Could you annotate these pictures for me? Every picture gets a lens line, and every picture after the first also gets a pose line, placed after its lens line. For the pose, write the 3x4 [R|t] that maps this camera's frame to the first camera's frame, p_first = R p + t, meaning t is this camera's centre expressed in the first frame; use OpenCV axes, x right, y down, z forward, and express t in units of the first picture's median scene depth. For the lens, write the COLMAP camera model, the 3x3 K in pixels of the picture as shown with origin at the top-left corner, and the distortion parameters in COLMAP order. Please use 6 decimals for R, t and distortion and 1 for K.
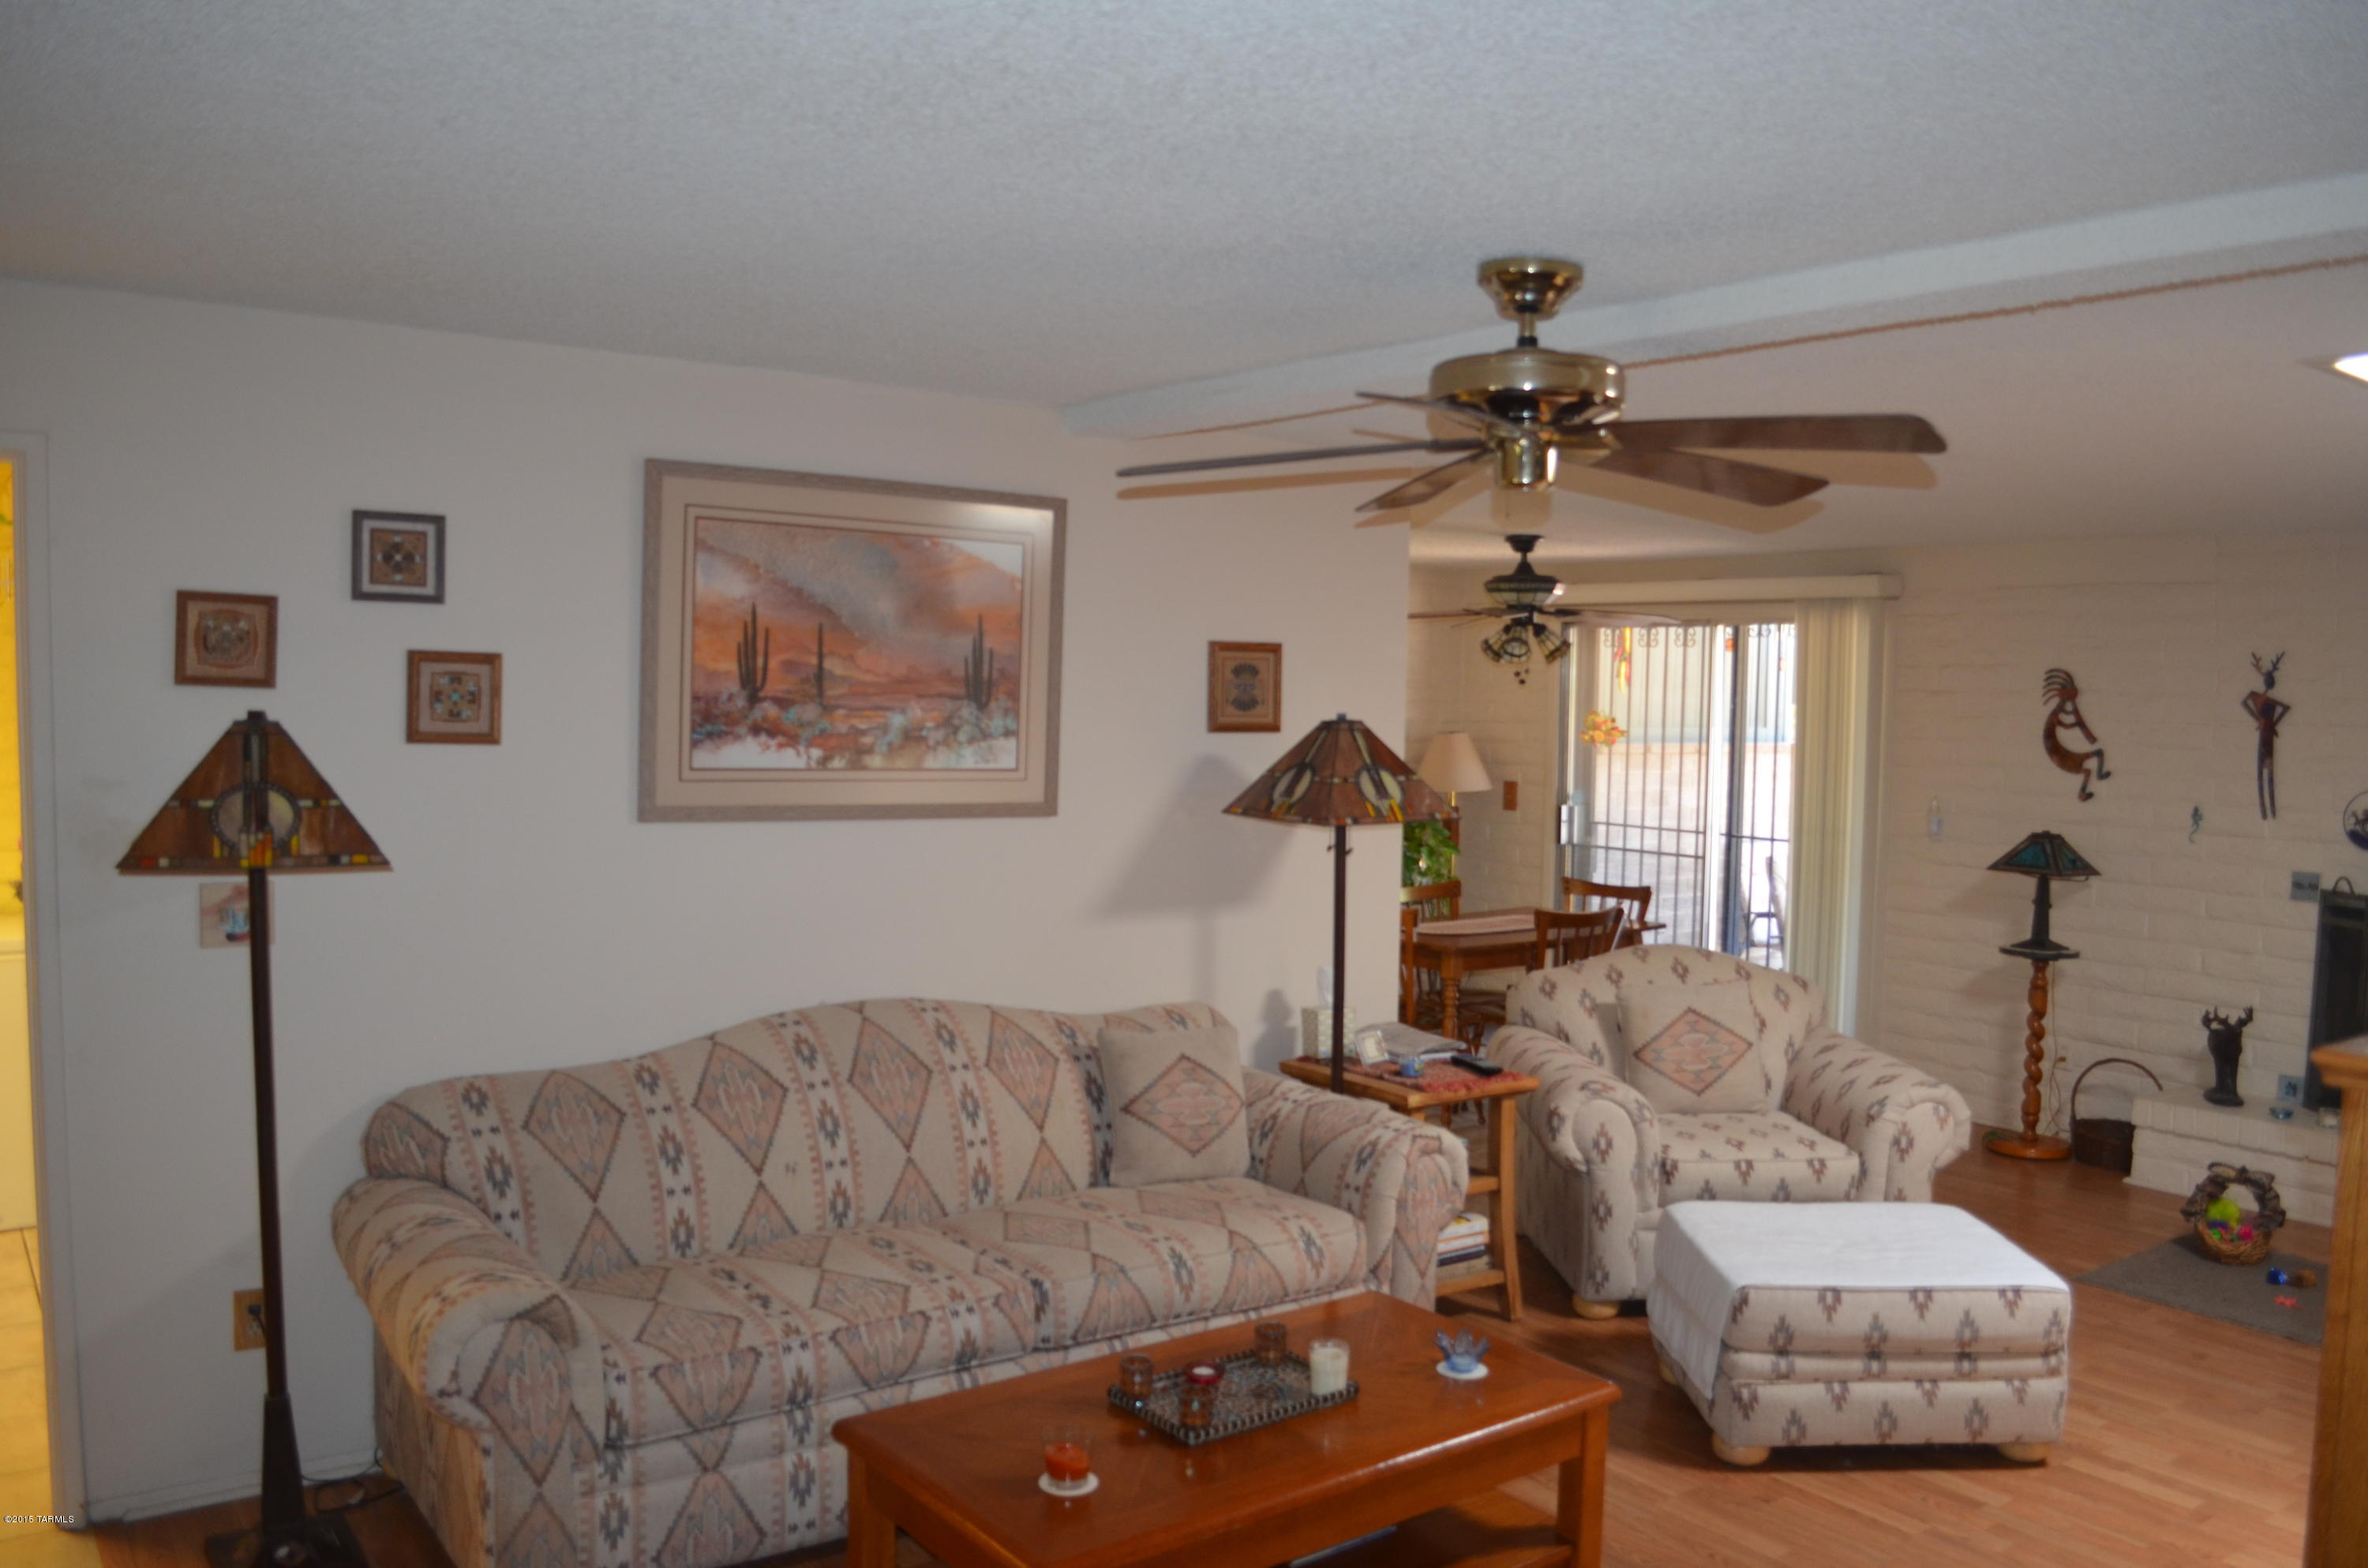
lens RADIAL K [[1860.3, 0, 1197.0], [0, 1860.3, 795.3], [0, 0, 1]] dist [-0.085588, 0.015499]
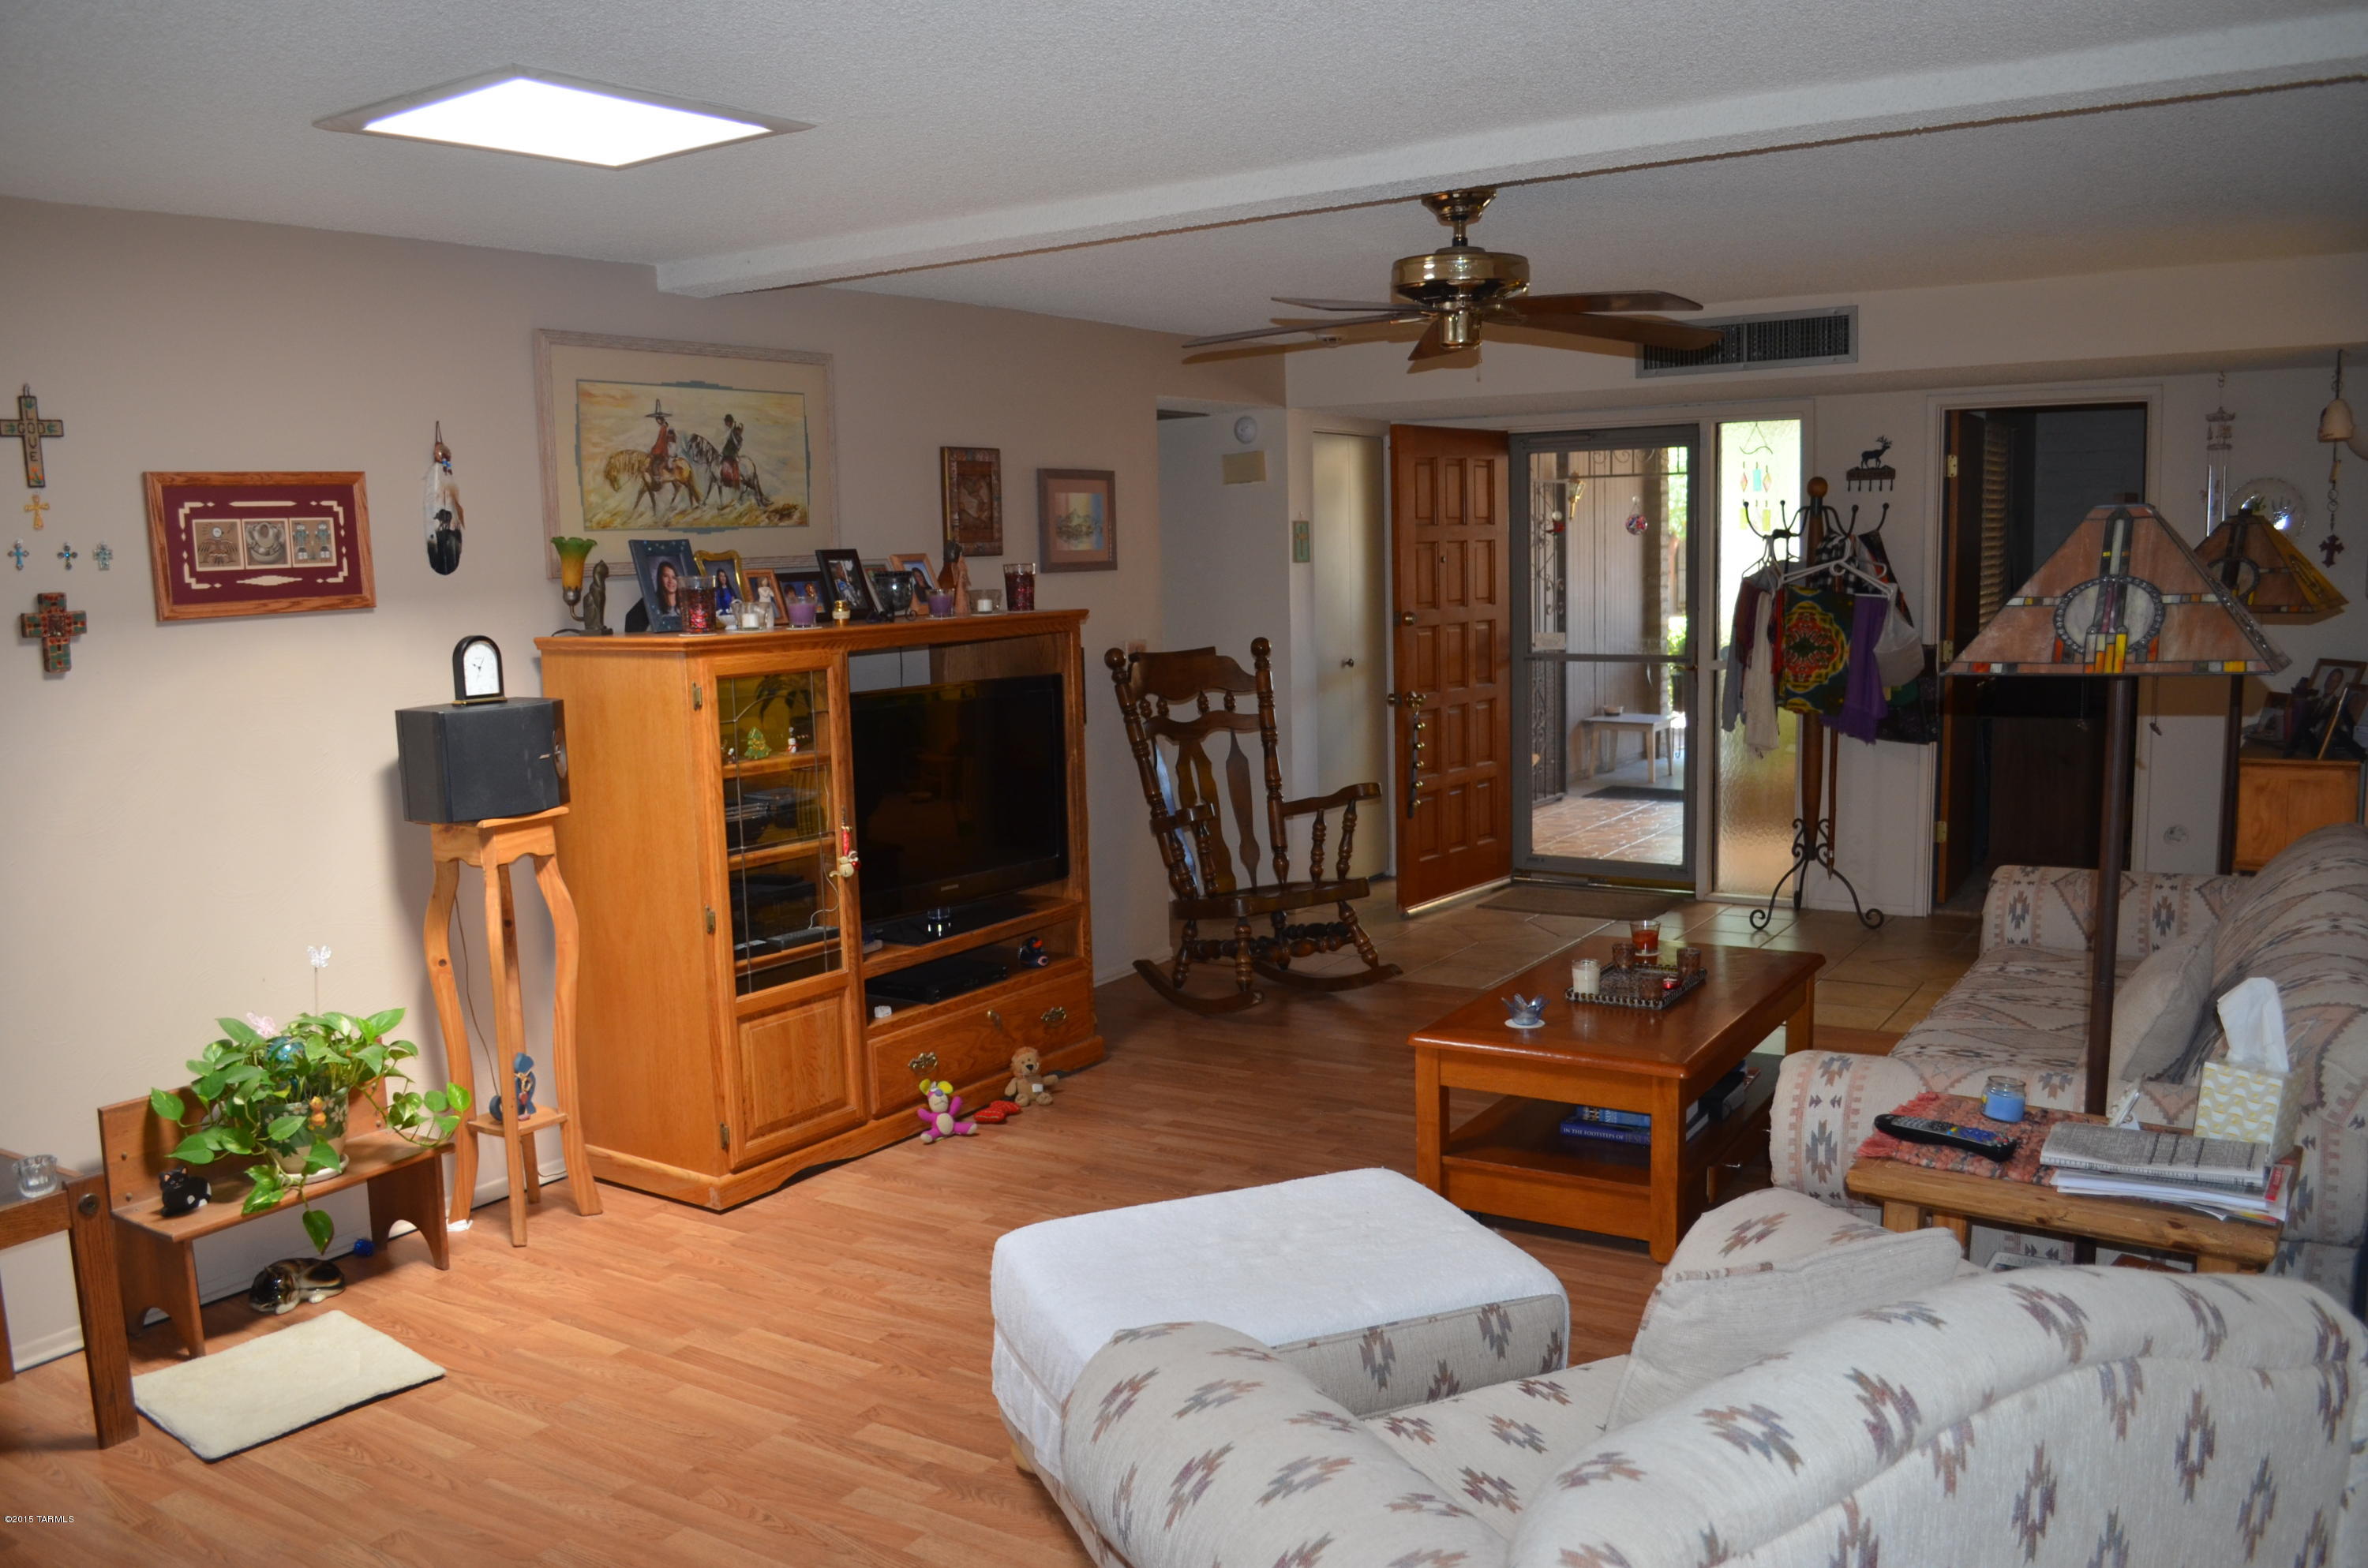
lens RADIAL K [[1860.3, 0, 1176.8], [0, 1860.3, 805.7], [0, 0, 1]] dist [-0.085588, 0.015499]
pose [[-0.935015, 0.056947, -0.350005, 0.593961], [-0.010006, 0.982391, 0.186570, -0.052975], [0.354466, 0.177948, -0.917981, 1.513225]]
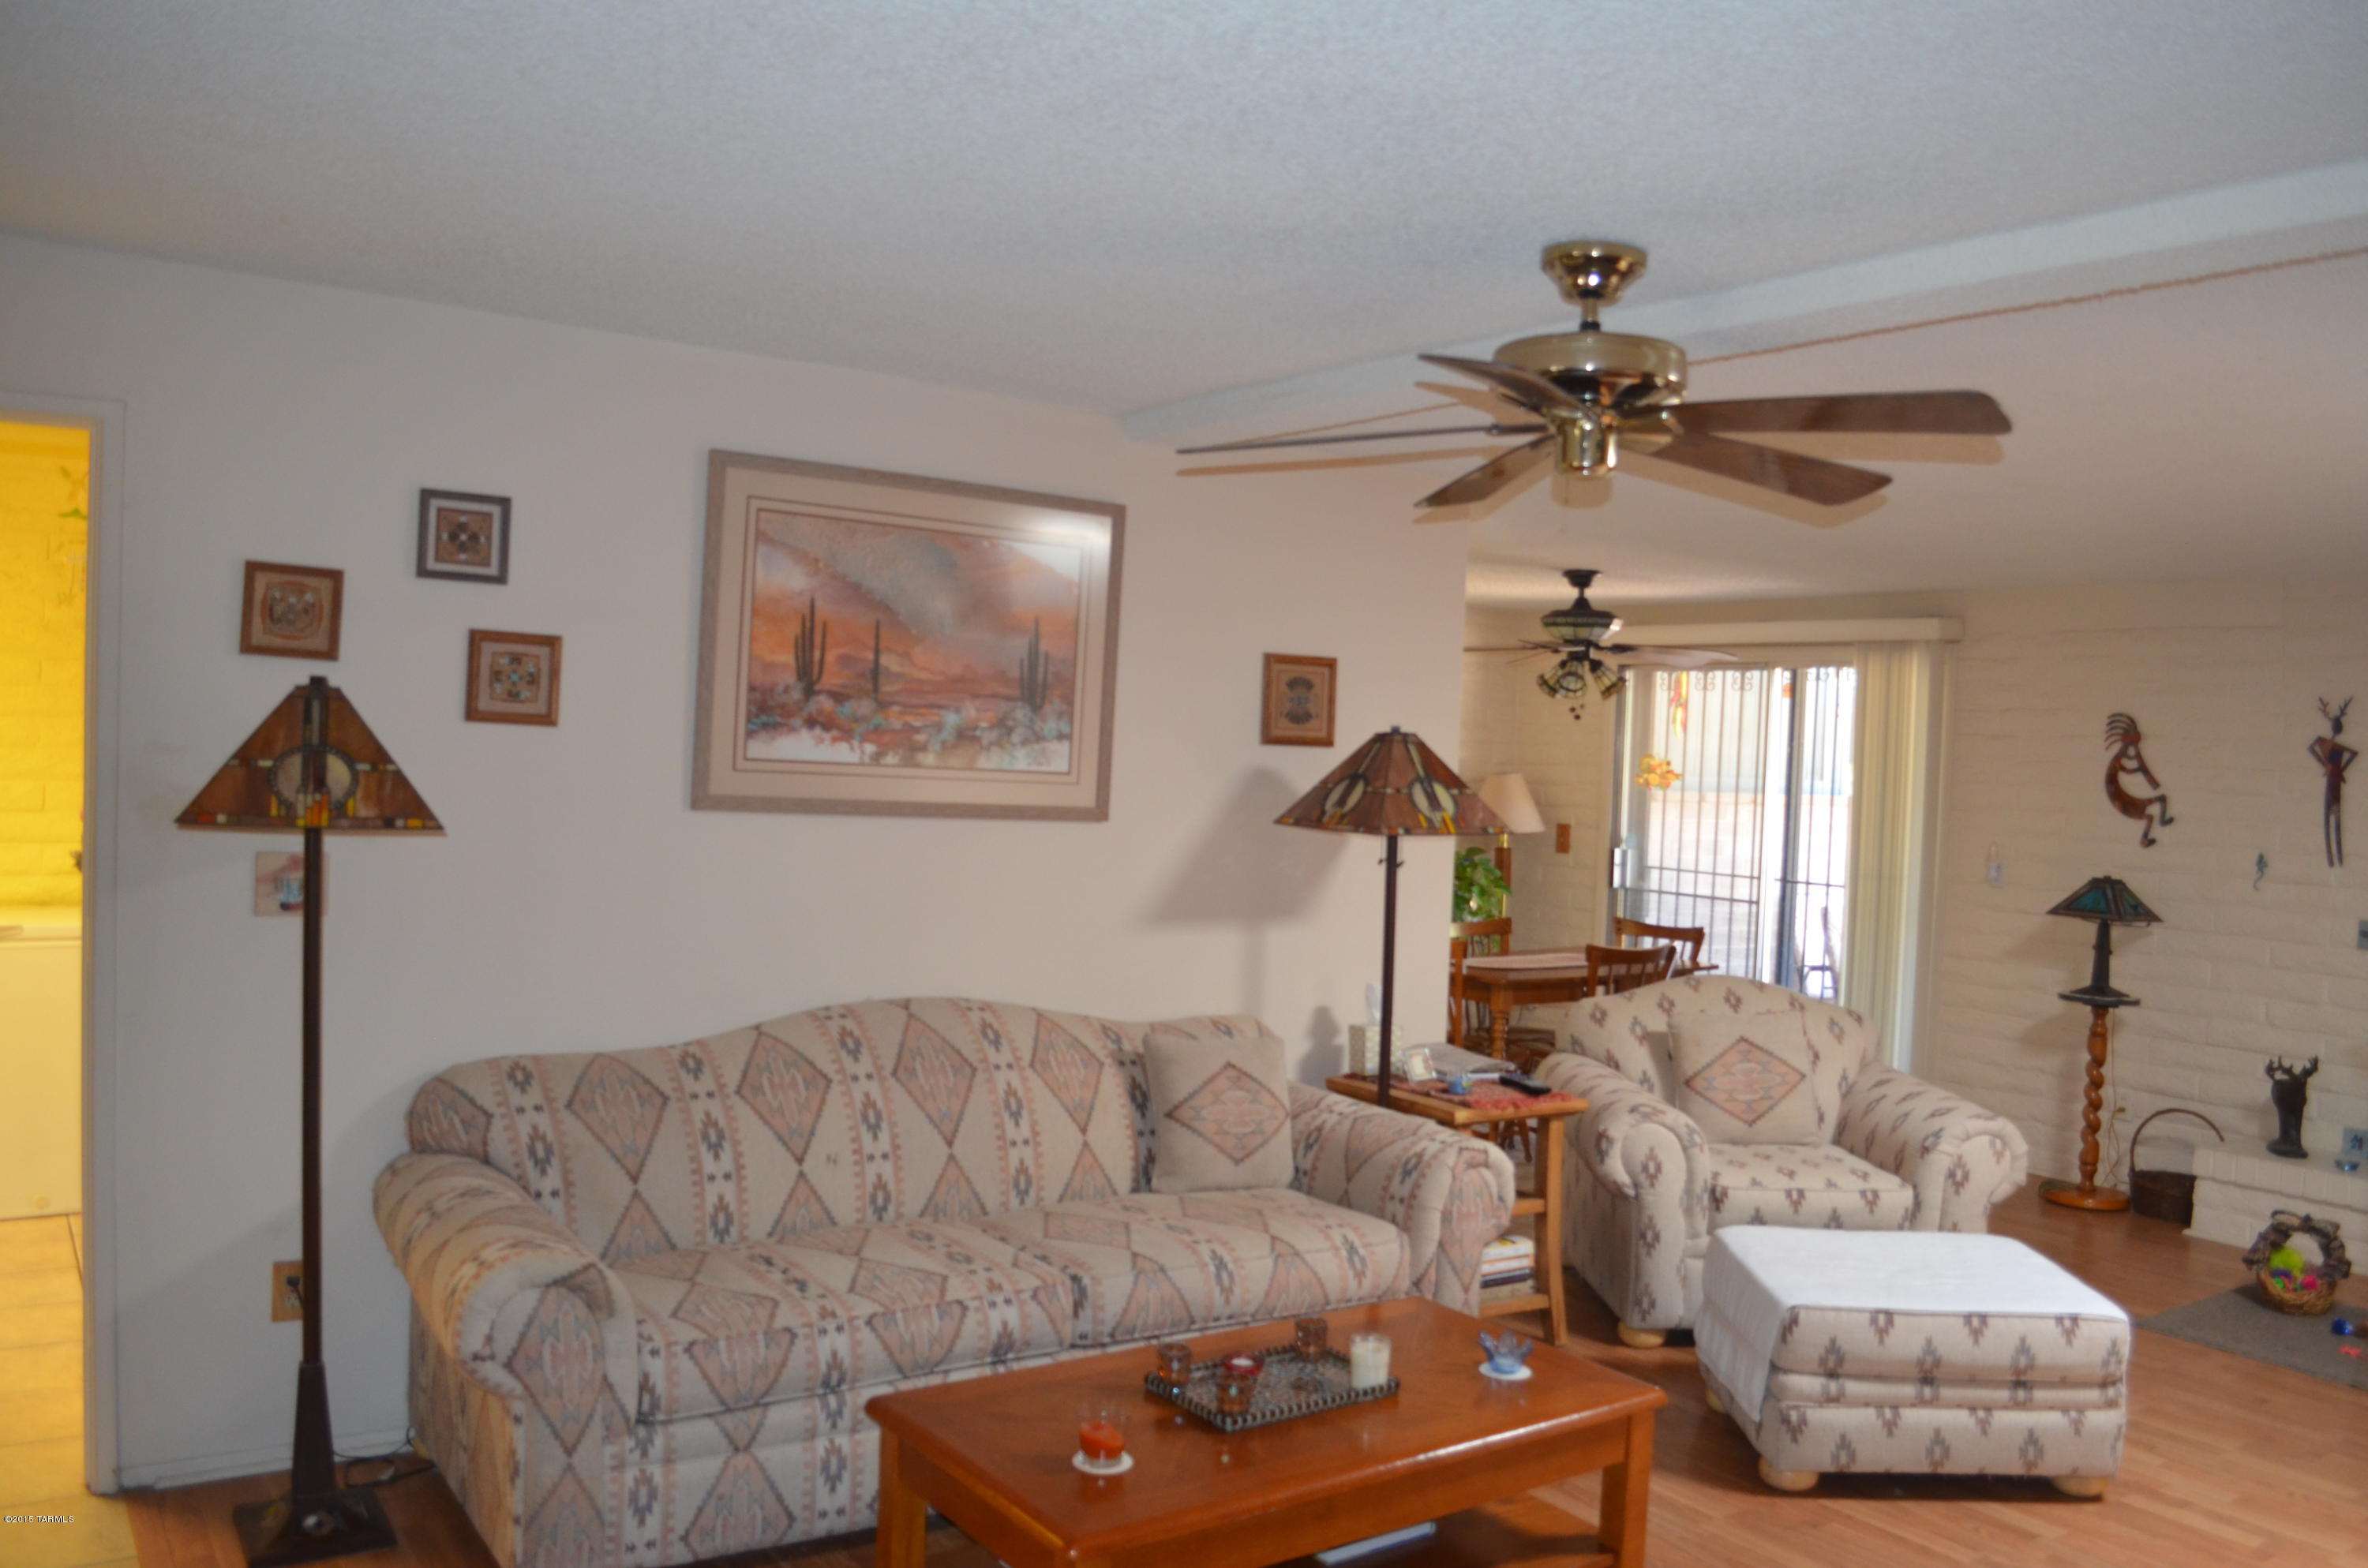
lens RADIAL K [[1860.3, 0, 1195.4], [0, 1860.3, 797.3], [0, 0, 1]] dist [-0.085588, 0.015499]
pose [[0.999329, 0.022864, -0.028631, -0.000097], [-0.023788, 0.999194, -0.032343, 0.030634], [0.027868, 0.033002, 0.999067, 0.003111]]
